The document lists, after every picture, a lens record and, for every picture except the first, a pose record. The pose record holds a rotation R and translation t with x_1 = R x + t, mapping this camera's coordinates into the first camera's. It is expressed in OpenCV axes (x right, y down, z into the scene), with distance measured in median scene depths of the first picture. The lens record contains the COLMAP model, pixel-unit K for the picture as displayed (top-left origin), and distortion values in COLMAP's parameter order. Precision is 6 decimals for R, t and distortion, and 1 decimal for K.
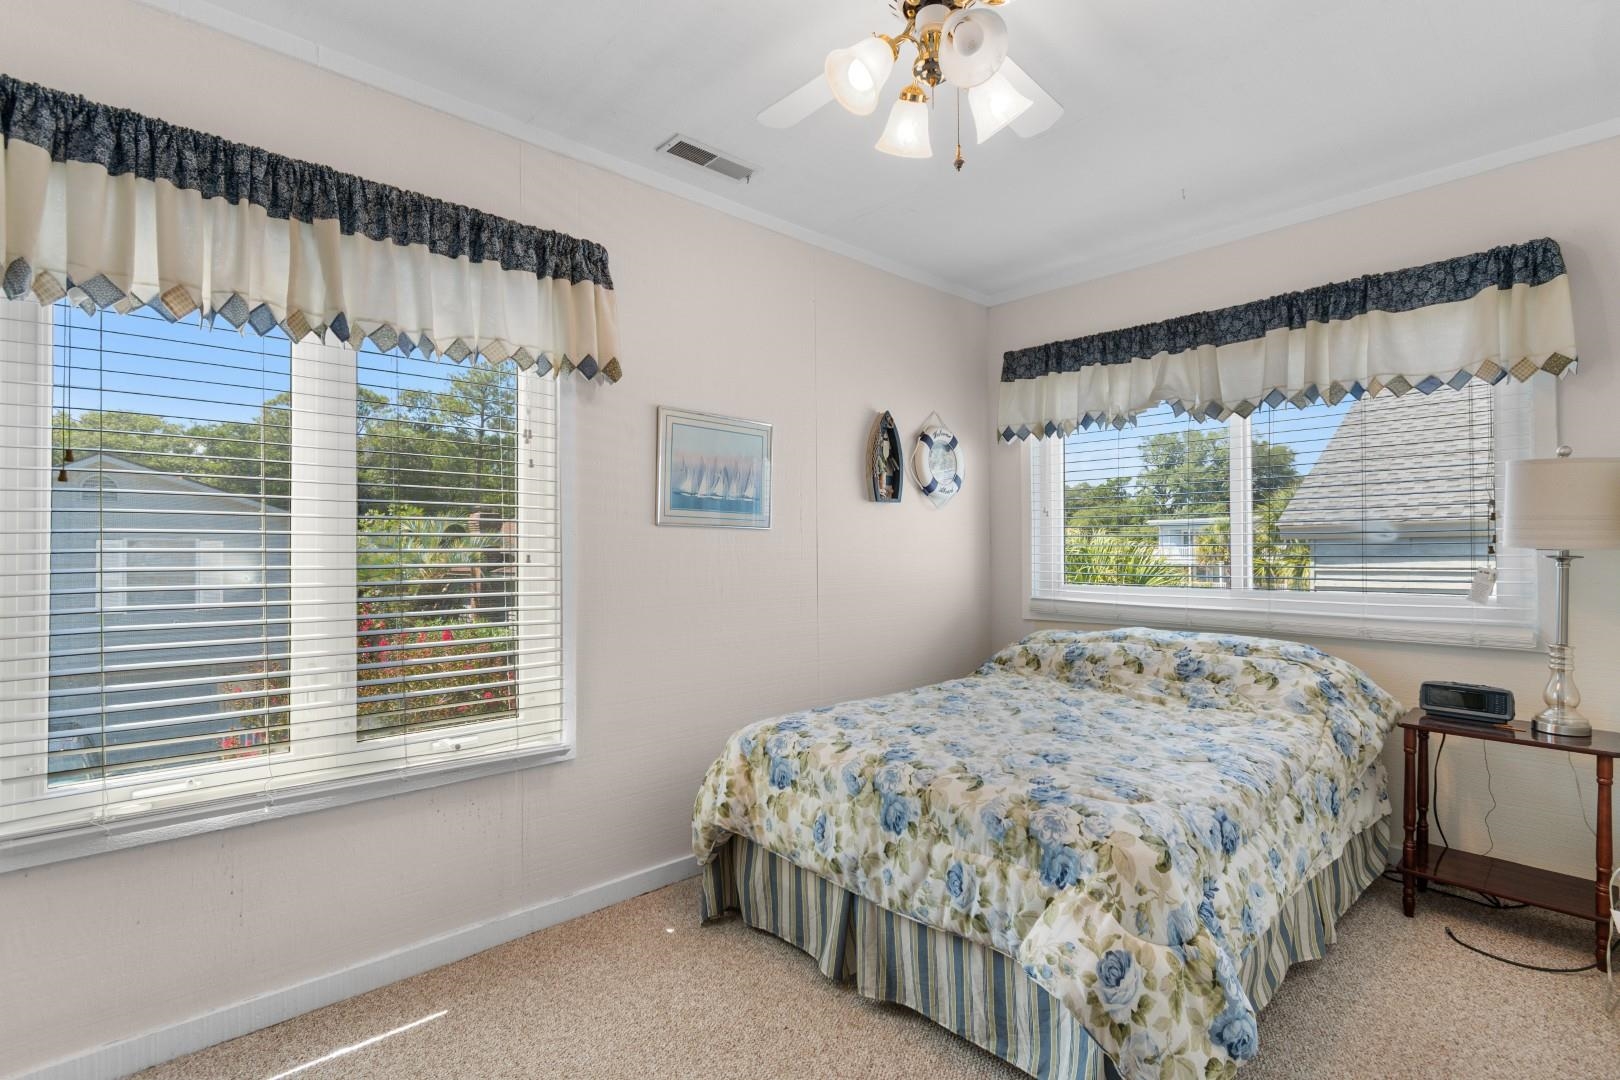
lens RADIAL K [[772.9, 0, 802.9], [0, 772.9, 544.4], [0, 0, 1]] dist [0.012378, -0.000045]
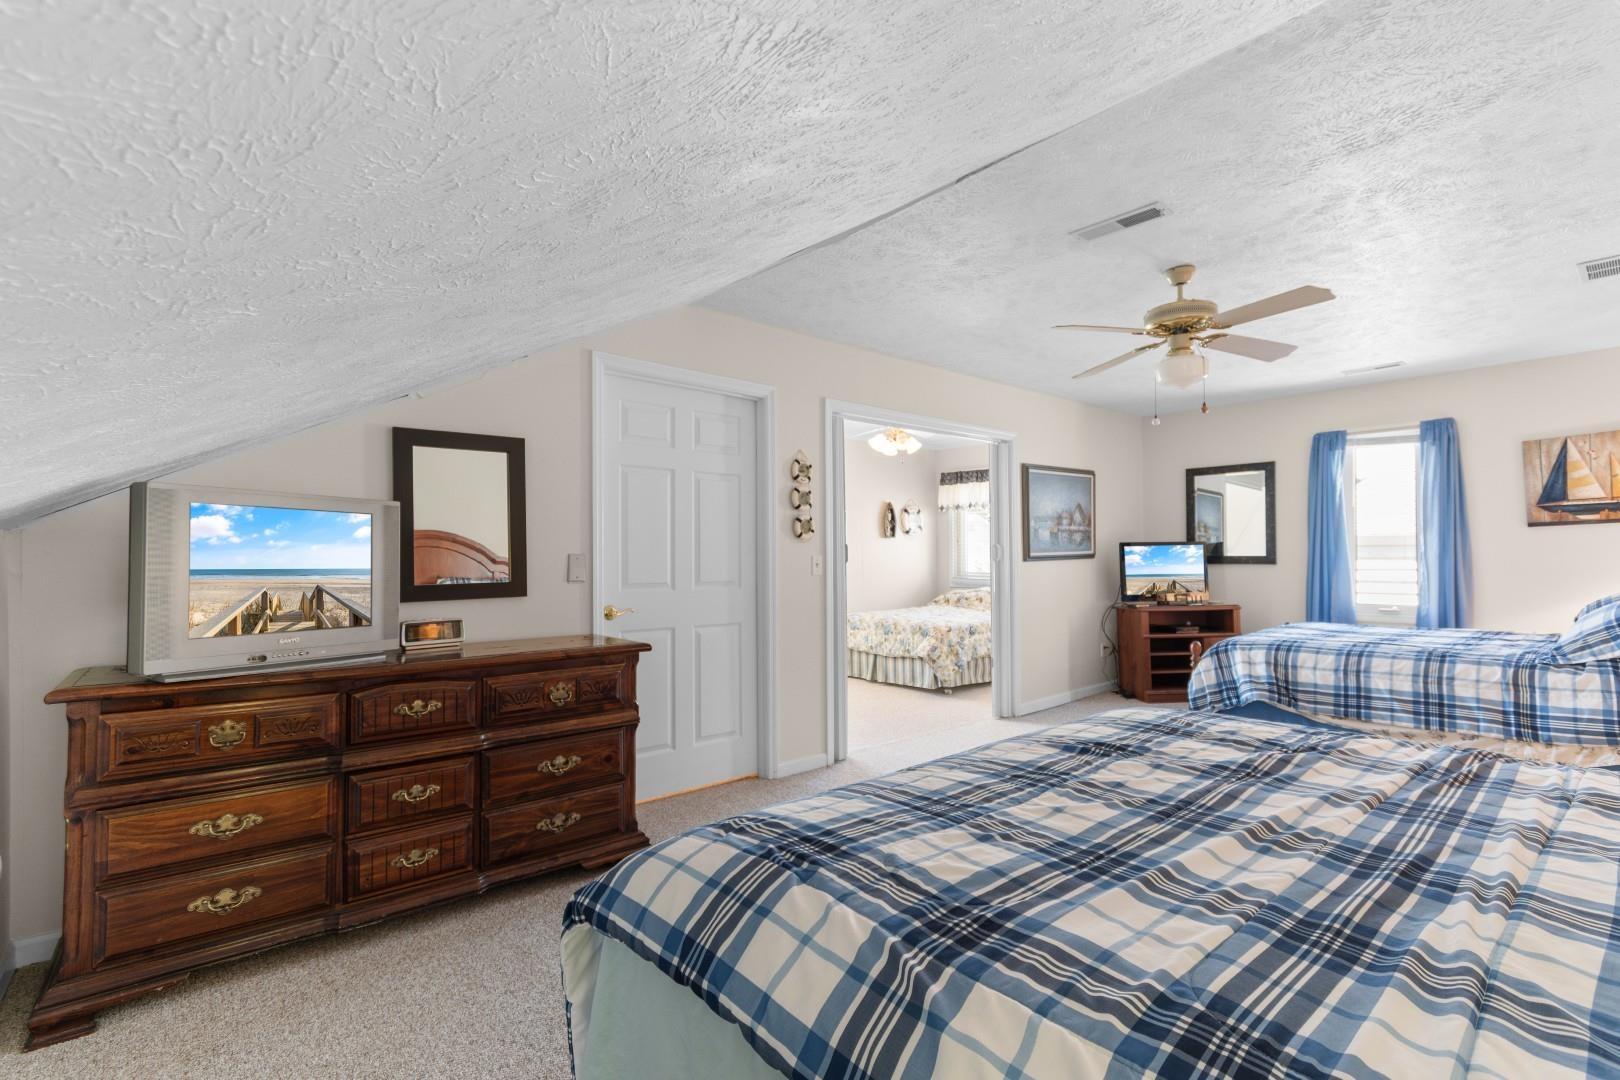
lens RADIAL K [[724.8, 0, 777.8], [0, 724.8, 540.0], [0, 0, 1]] dist [-0.000408, -0.000133]
pose [[0.997601, 0.001415, -0.069214, -0.141417], [-0.002182, 0.999937, -0.011007, -0.034388], [0.069194, 0.011131, 0.997541, -2.133990]]
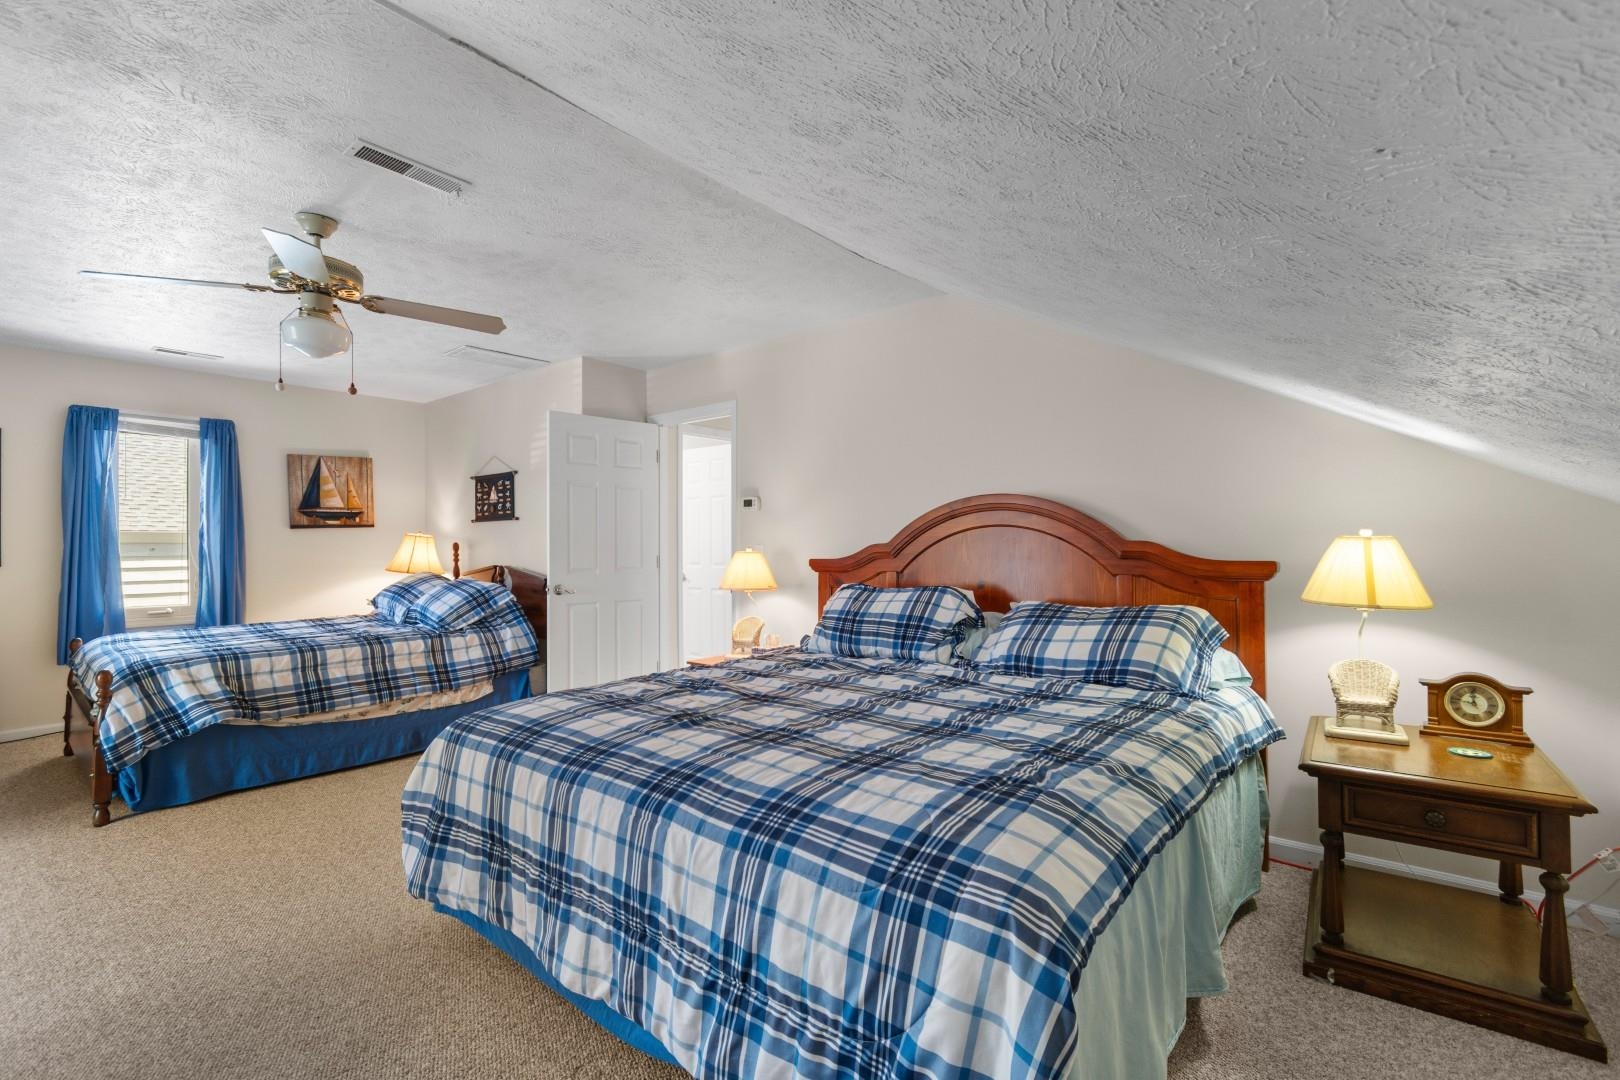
lens RADIAL K [[735.2, 0, 821.6], [0, 735.2, 546.6], [0, 0, 1]] dist [0.001551, -0.000200]
pose [[-0.145920, 0.008381, 0.989261, -0.789580], [-0.002970, 0.999956, -0.008909, -0.023222], [-0.989292, -0.004239, -0.145889, -1.336693]]
